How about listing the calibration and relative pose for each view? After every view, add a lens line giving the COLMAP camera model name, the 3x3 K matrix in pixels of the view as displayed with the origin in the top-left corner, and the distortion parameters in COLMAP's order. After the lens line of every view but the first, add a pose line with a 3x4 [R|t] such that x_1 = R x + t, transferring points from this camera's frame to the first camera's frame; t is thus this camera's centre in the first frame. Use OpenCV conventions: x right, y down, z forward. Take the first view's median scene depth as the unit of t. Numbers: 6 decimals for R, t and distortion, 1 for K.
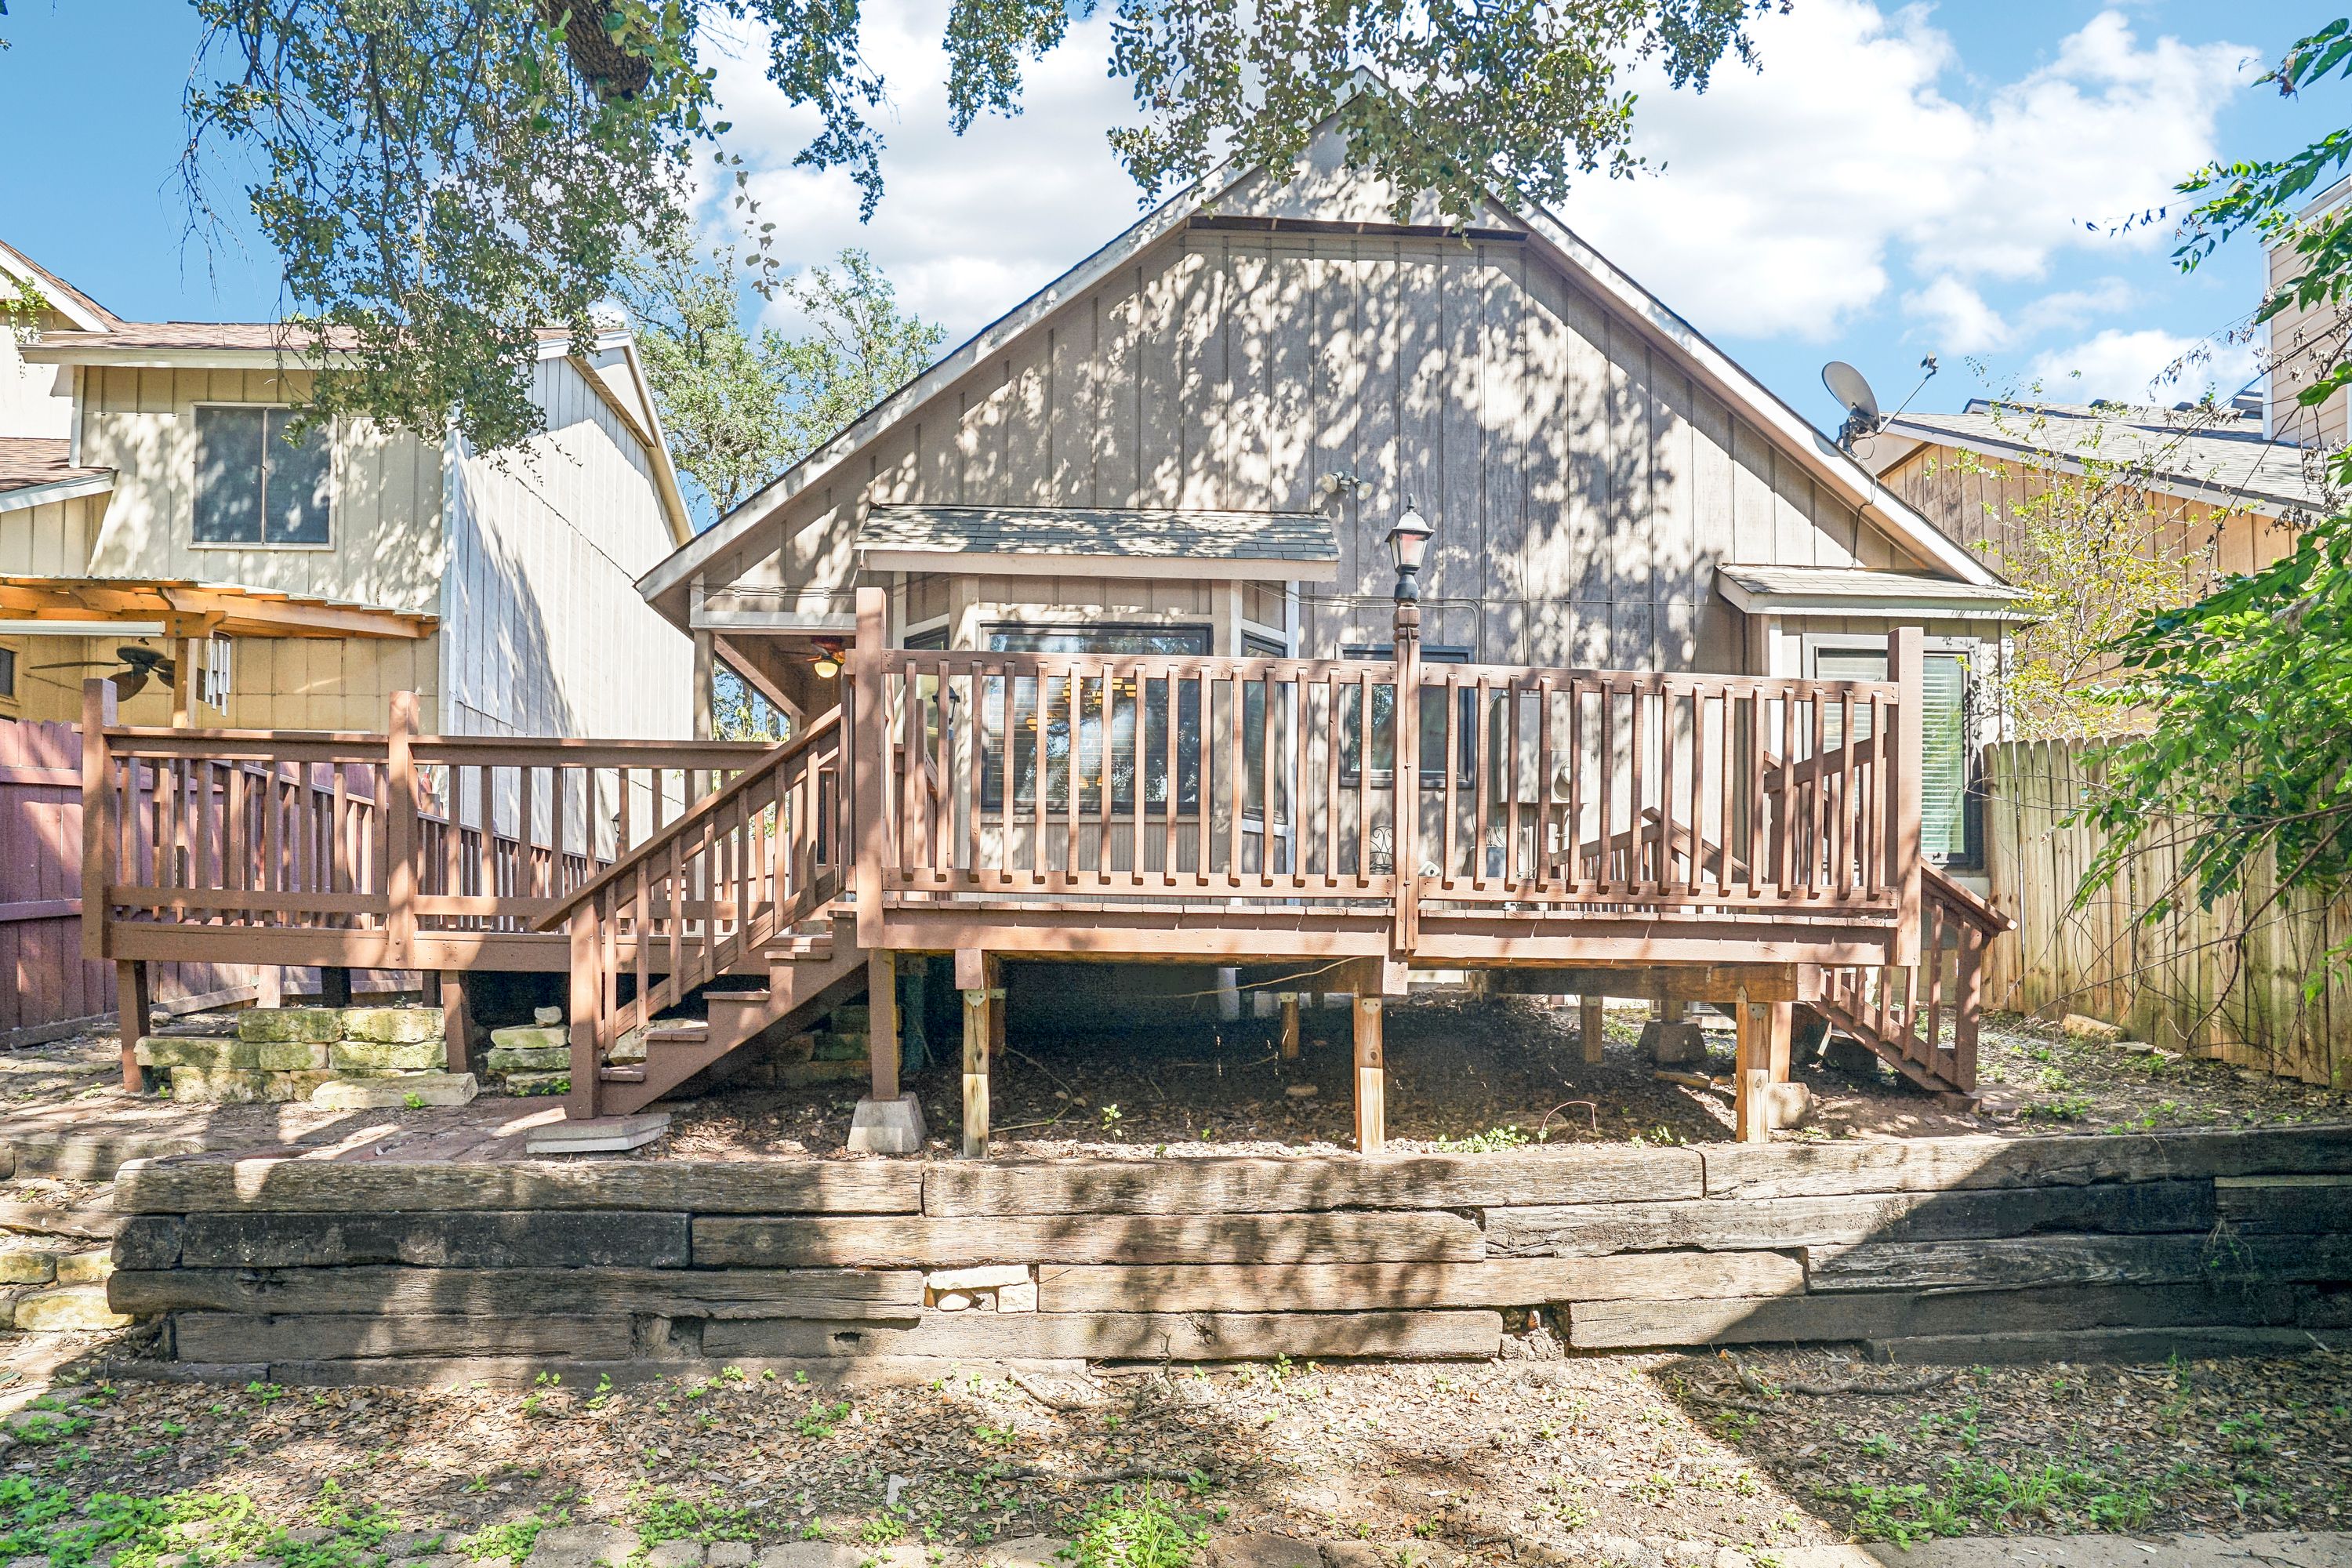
lens RADIAL K [[1258.6, 0, 1145.6], [0, 1258.6, 964.1], [0, 0, 1]] dist [-0.036306, -0.001746]
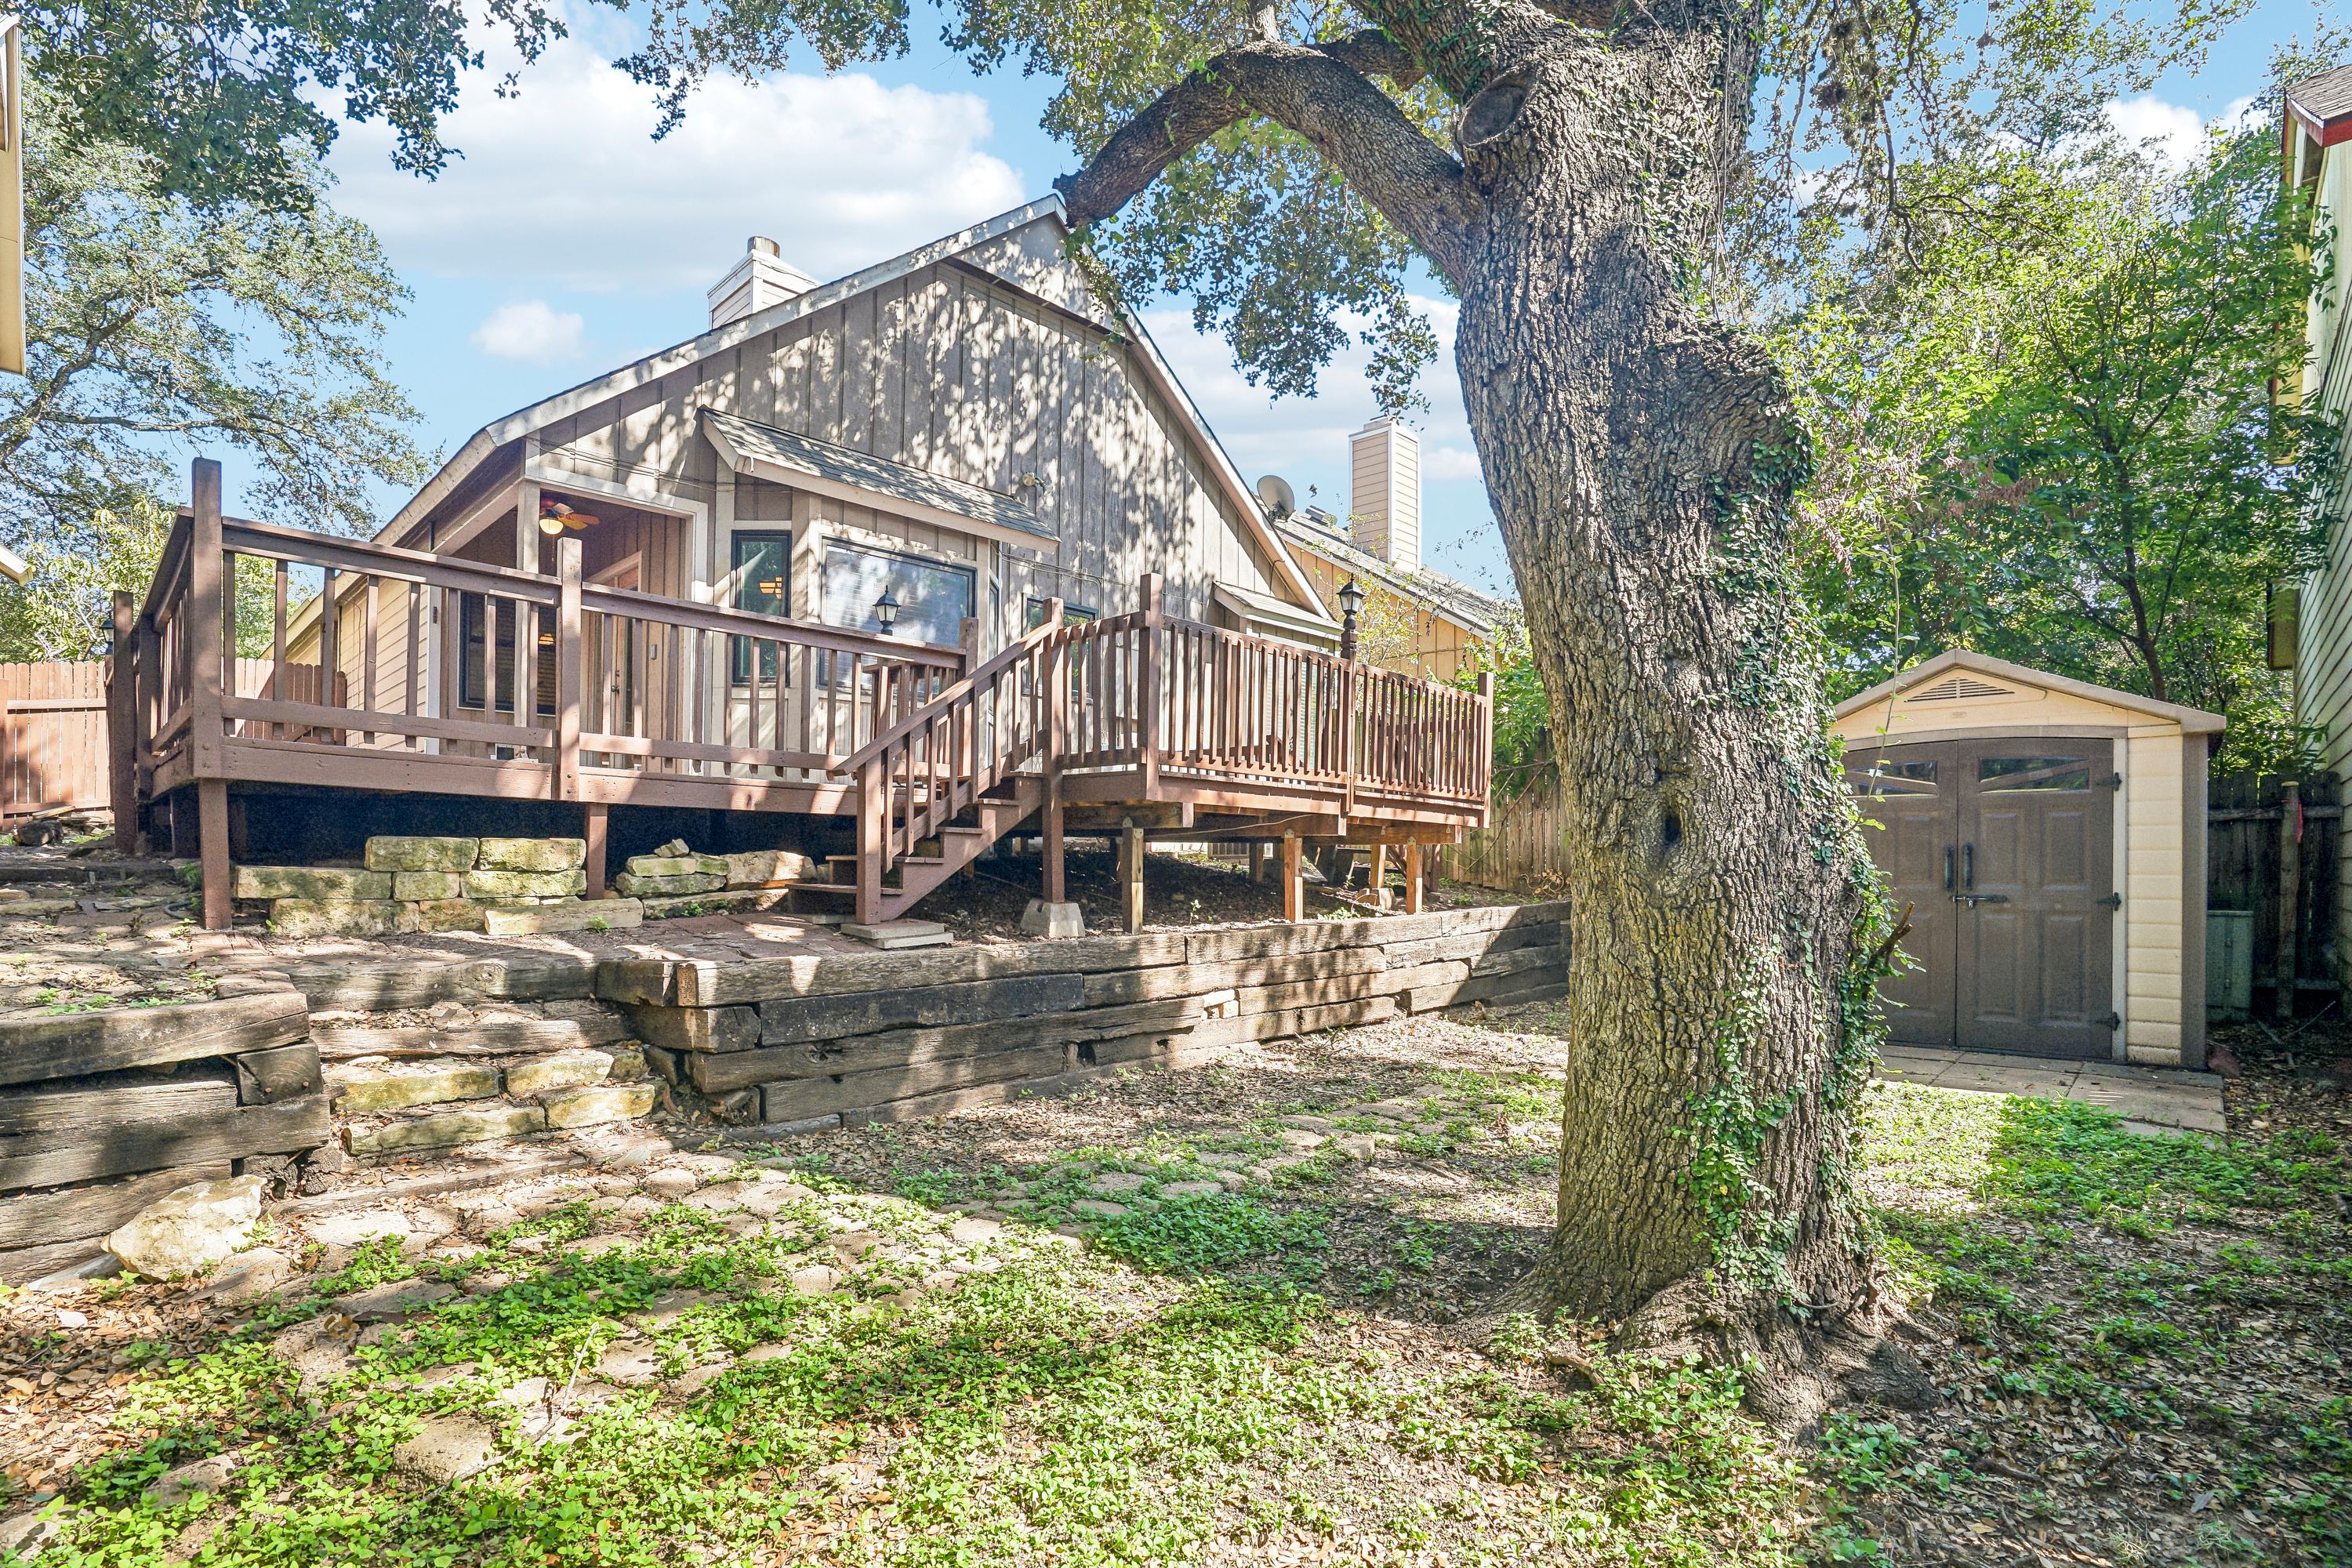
lens RADIAL K [[1076.9, 0, 1162.0], [0, 1076.9, 843.7], [0, 0, 1]] dist [-0.034976, 0.003616]
pose [[0.746245, 0.012346, 0.665557, -0.534157], [-0.019283, 0.999809, 0.003075, 0.018004], [-0.665392, -0.015128, 0.746341, -0.010661]]
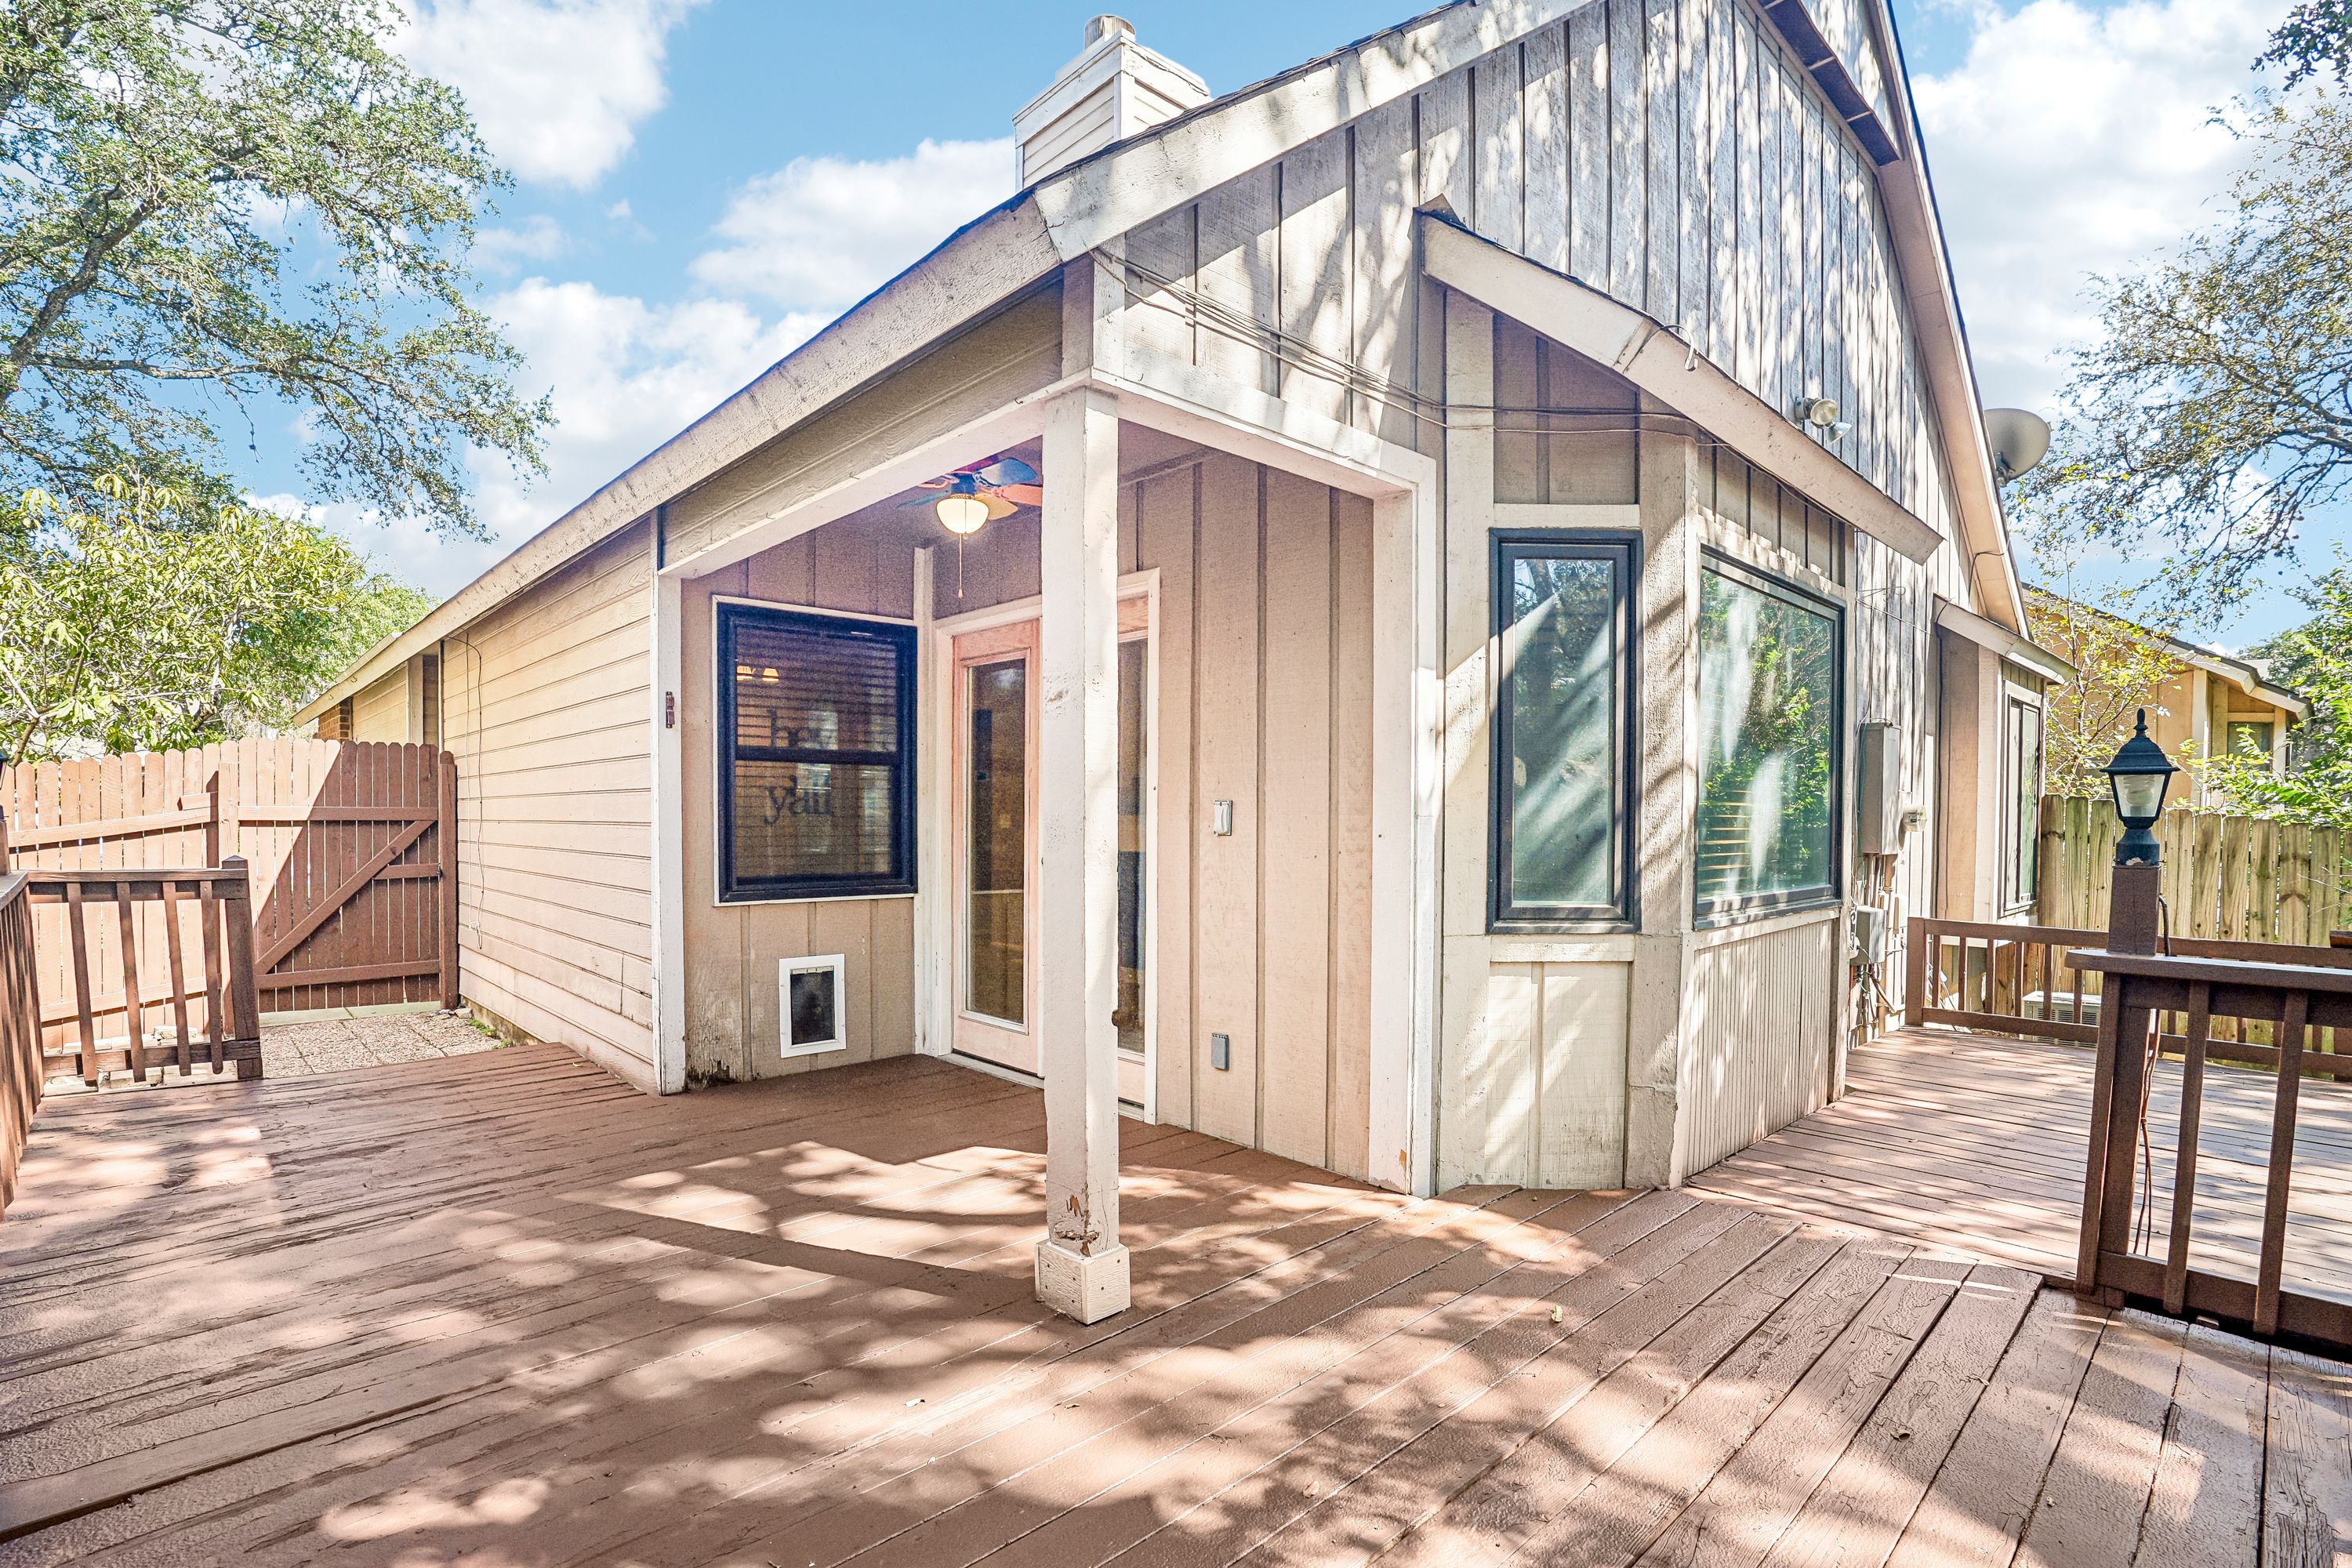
lens RADIAL K [[1076.9, 0, 1168.3], [0, 1076.9, 832.4], [0, 0, 1]] dist [-0.034976, 0.003616]
pose [[0.771900, -0.005035, 0.635724, -0.512810], [-0.017363, 0.999429, 0.028998, -0.155288], [-0.635506, -0.033422, 0.771372, 0.741588]]
